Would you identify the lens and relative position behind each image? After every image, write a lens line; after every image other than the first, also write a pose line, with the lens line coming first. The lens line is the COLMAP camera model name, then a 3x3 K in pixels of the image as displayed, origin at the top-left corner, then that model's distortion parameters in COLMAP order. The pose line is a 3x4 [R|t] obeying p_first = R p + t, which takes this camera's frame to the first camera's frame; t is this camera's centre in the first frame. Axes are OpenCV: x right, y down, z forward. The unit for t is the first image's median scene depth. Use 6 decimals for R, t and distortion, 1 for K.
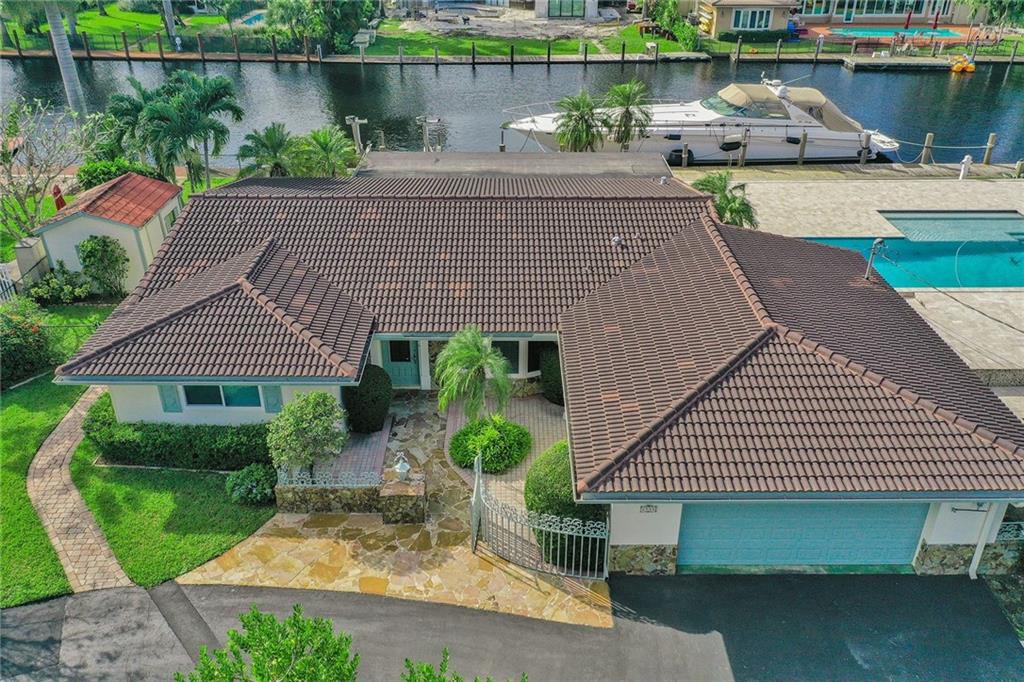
lens RADIAL K [[819.4, 0, 512.0], [0, 819.4, 341.0], [0, 0, 1]] dist [-0.000730, -0.004671]
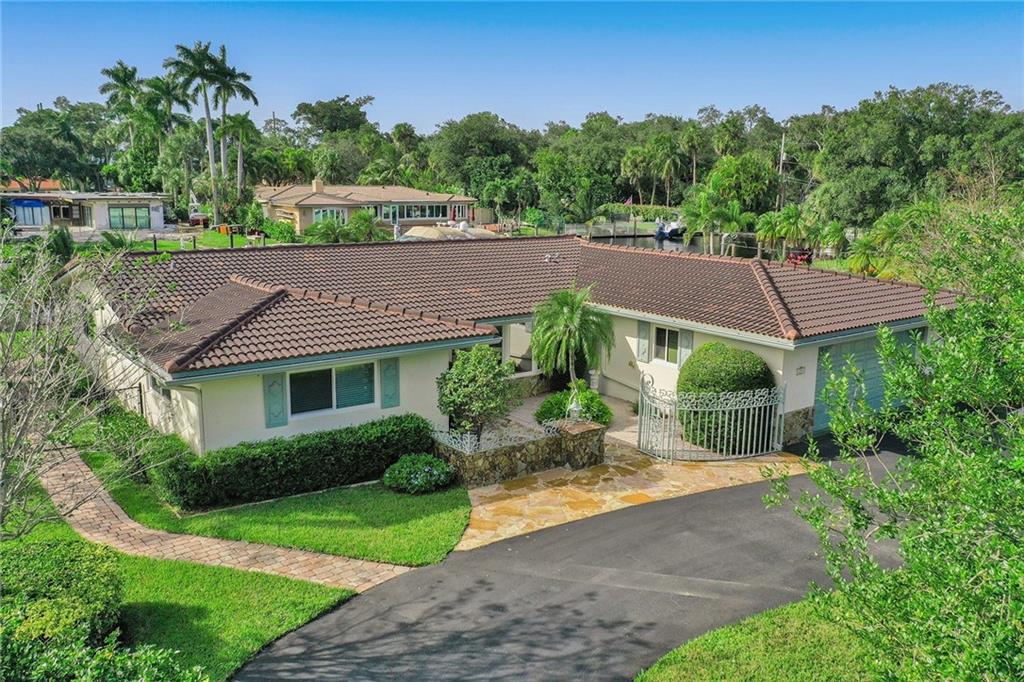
lens RADIAL K [[819.4, 0, 512.0], [0, 819.4, 341.0], [0, 0, 1]] dist [-0.000730, -0.004671]
pose [[0.801660, -0.108566, 0.587839, -0.337450], [0.278670, 0.937852, -0.206825, 0.116075], [-0.528851, 0.329616, 0.782093, 0.113443]]
